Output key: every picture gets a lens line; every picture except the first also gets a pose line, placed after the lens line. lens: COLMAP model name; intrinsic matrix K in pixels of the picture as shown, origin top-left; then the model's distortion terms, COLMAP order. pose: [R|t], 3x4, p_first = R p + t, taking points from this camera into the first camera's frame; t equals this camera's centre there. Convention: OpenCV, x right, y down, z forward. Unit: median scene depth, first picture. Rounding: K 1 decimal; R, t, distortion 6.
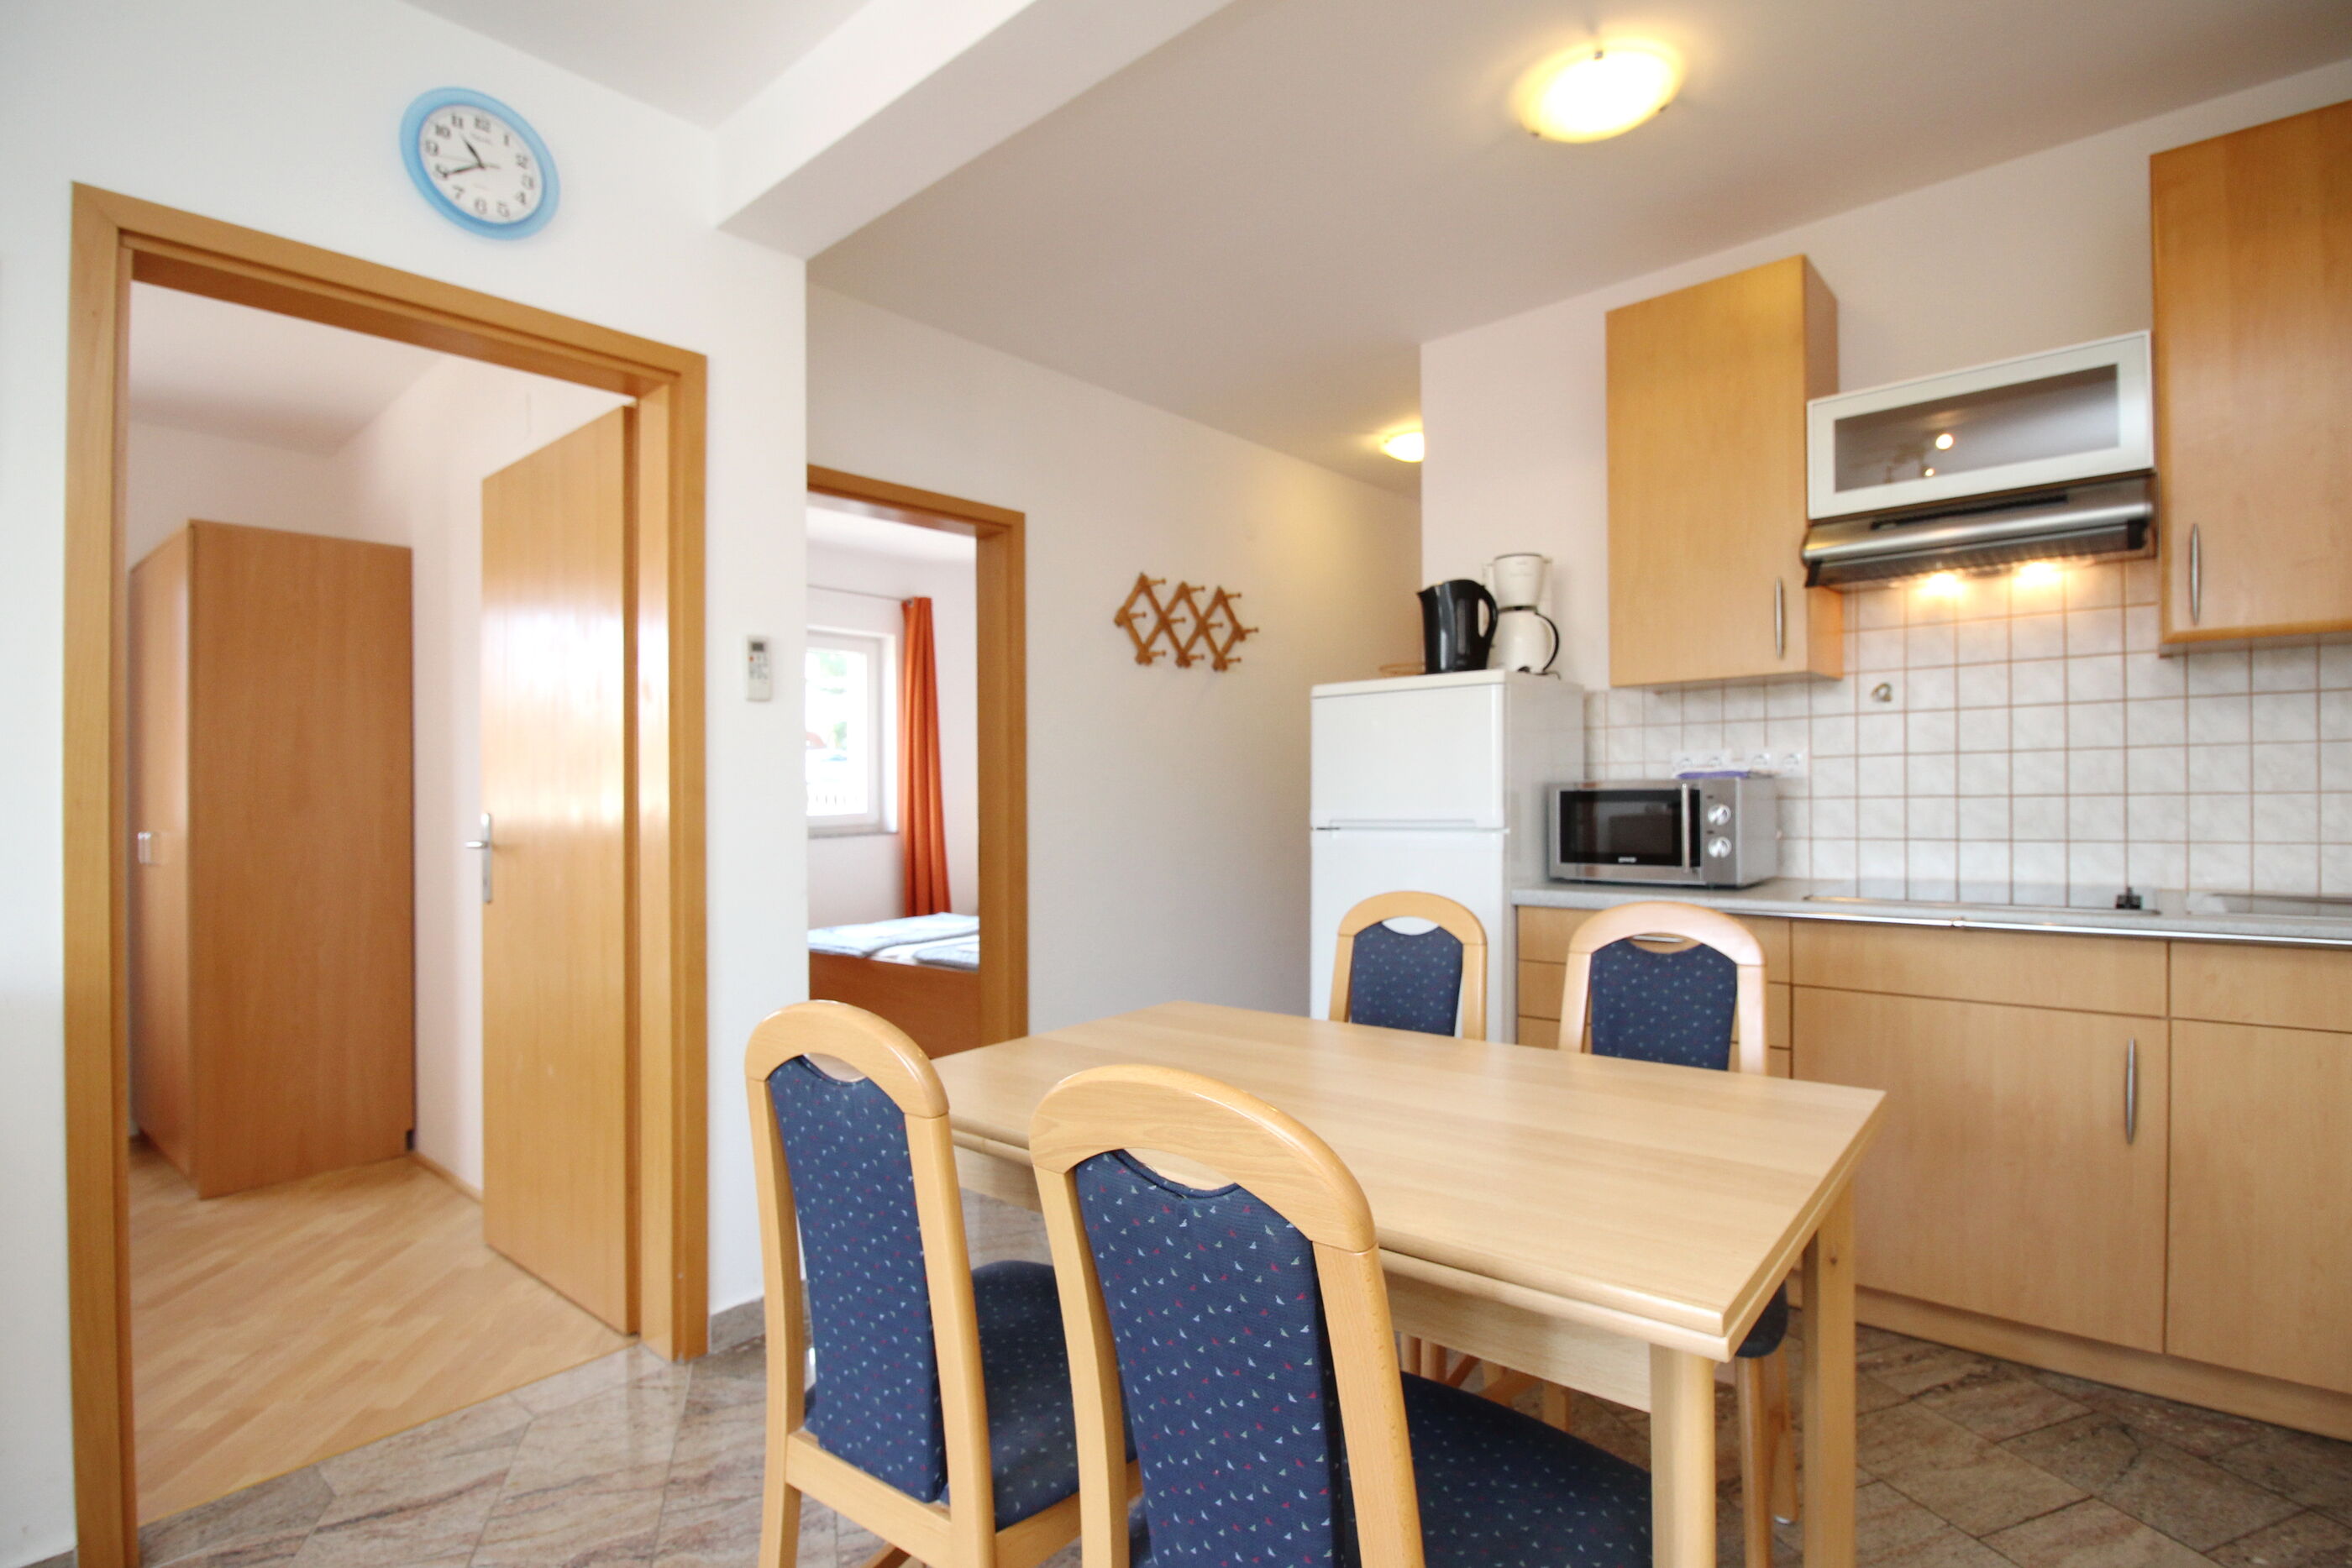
lens RADIAL K [[1127.7, 0, 1123.0], [0, 1127.7, 780.4], [0, 0, 1]] dist [0.004359, -0.012350]
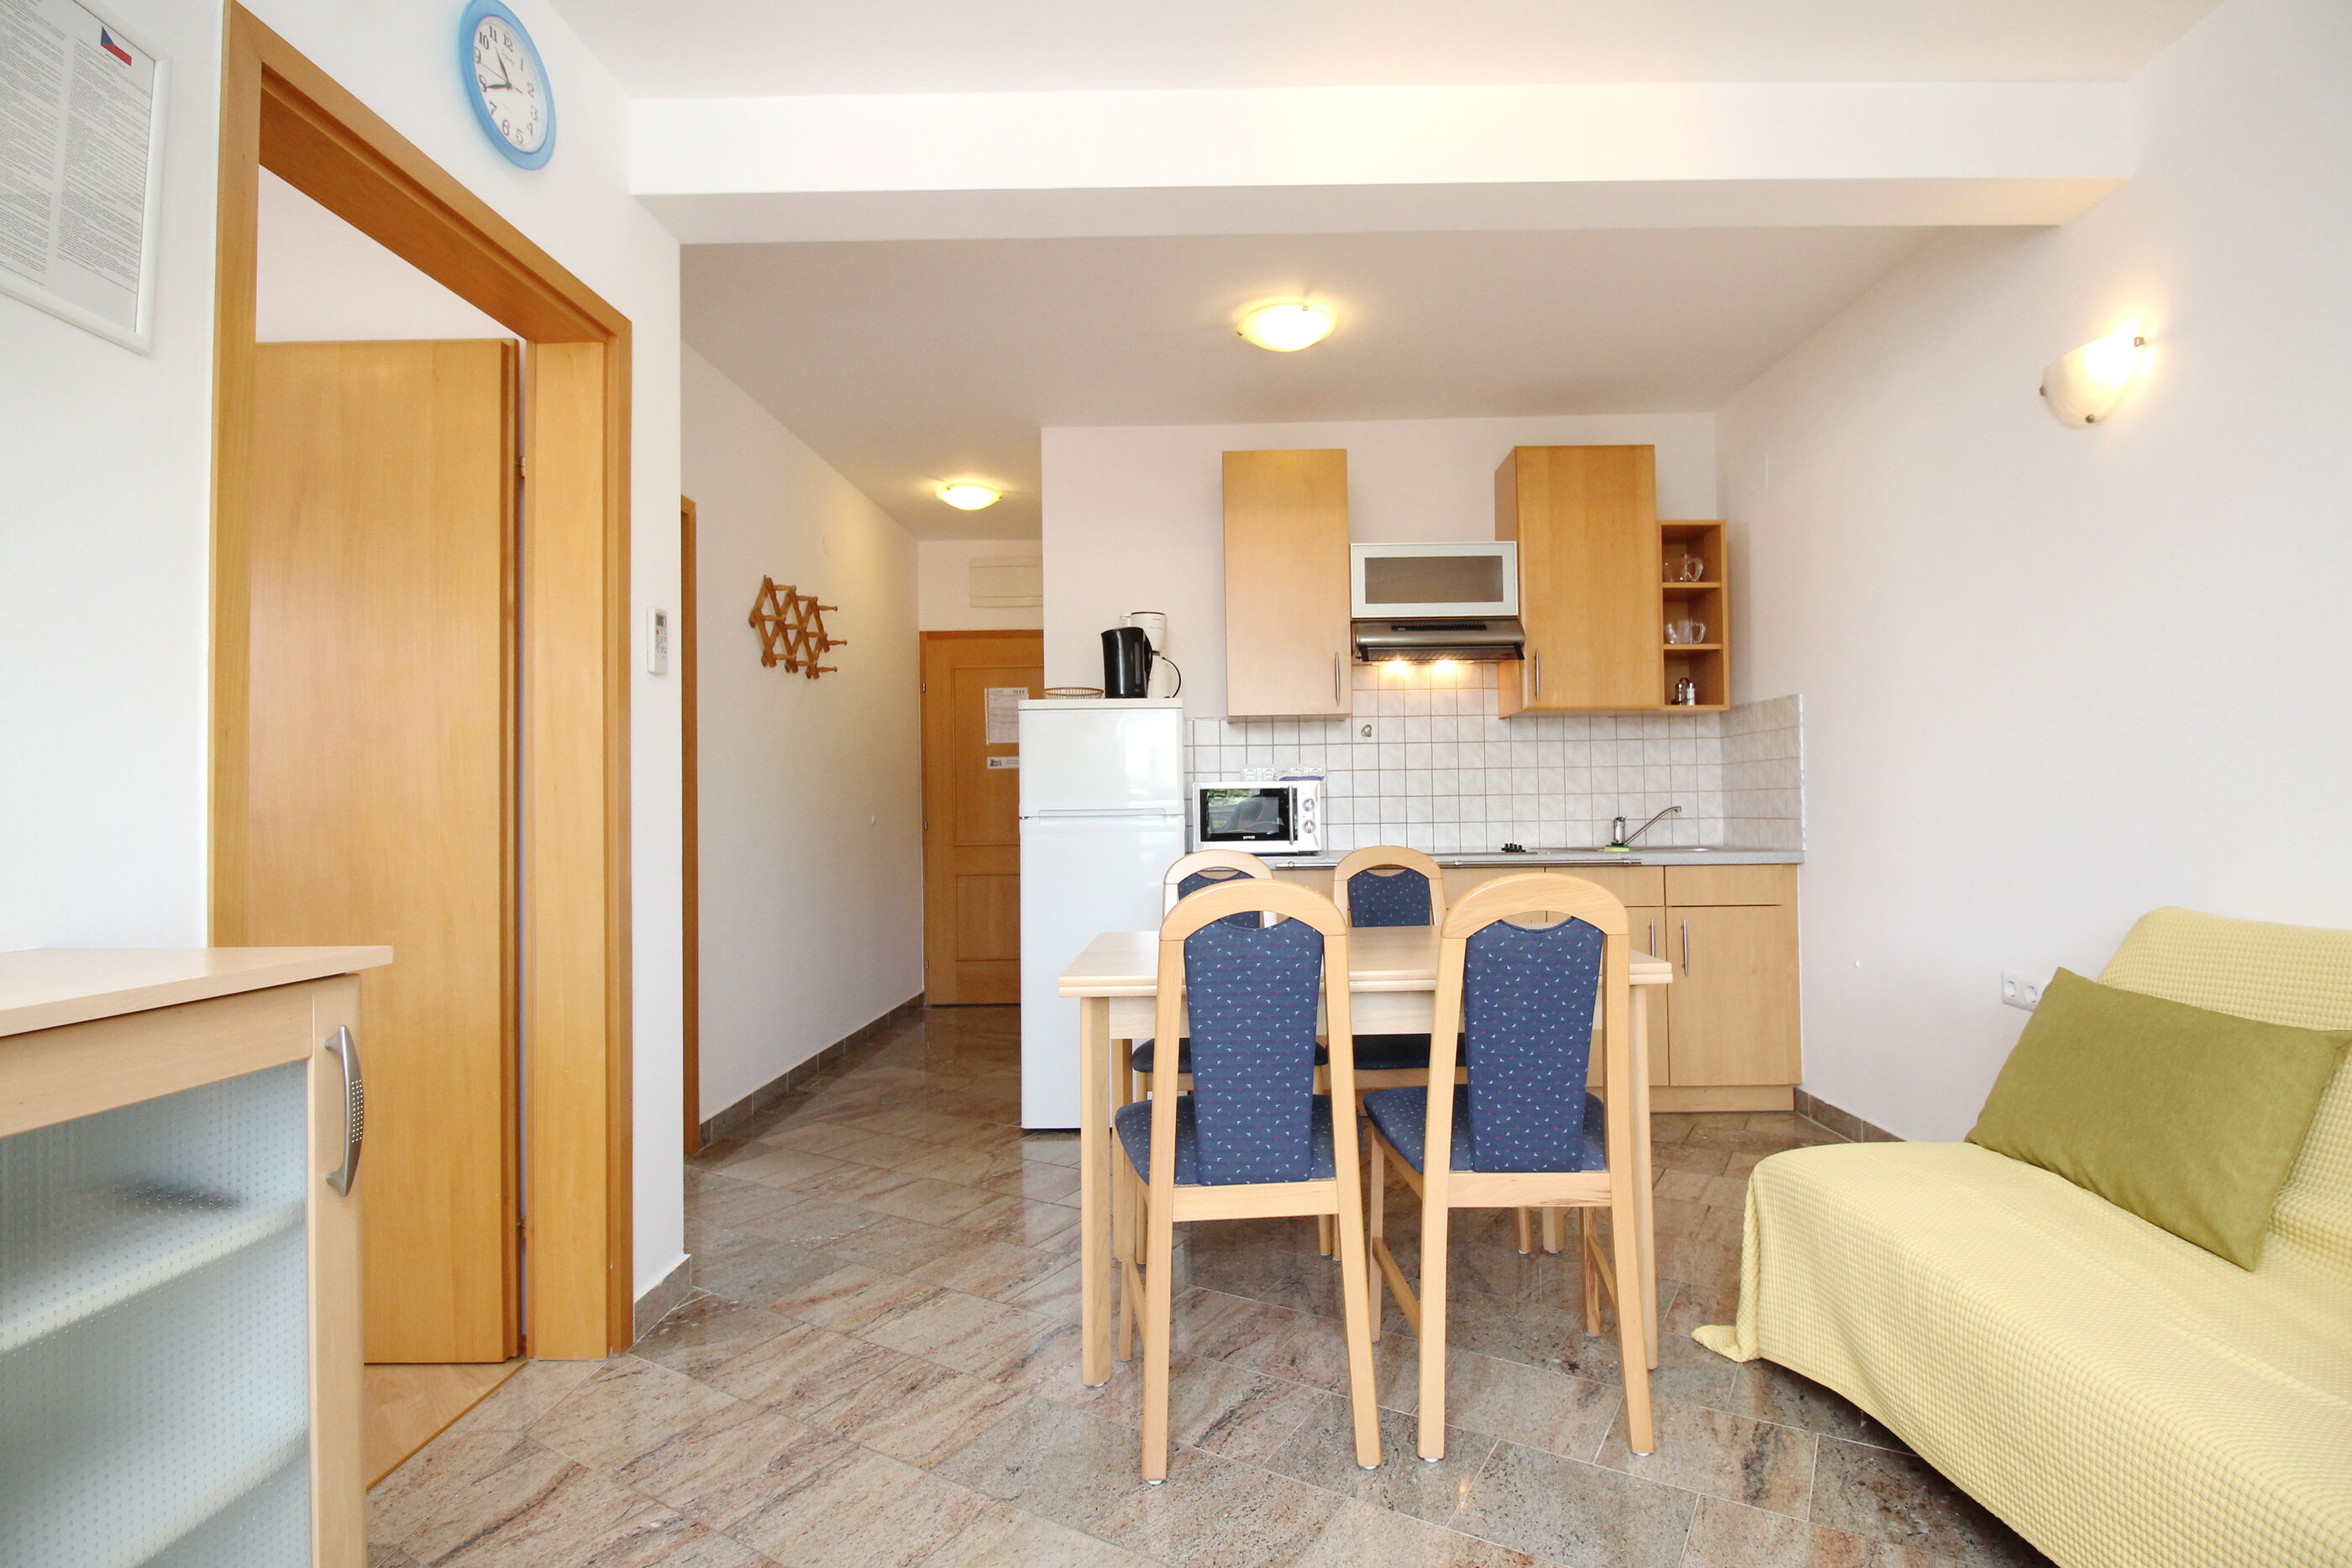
lens RADIAL K [[1255.5, 0, 1173.5], [0, 1255.5, 761.8], [0, 0, 1]] dist [0.006301, -0.022997]
pose [[0.736620, 0.039421, 0.675157, -0.750801], [-0.007588, 0.998719, -0.050034, 0.058653], [-0.676264, 0.031733, 0.735976, -0.113576]]
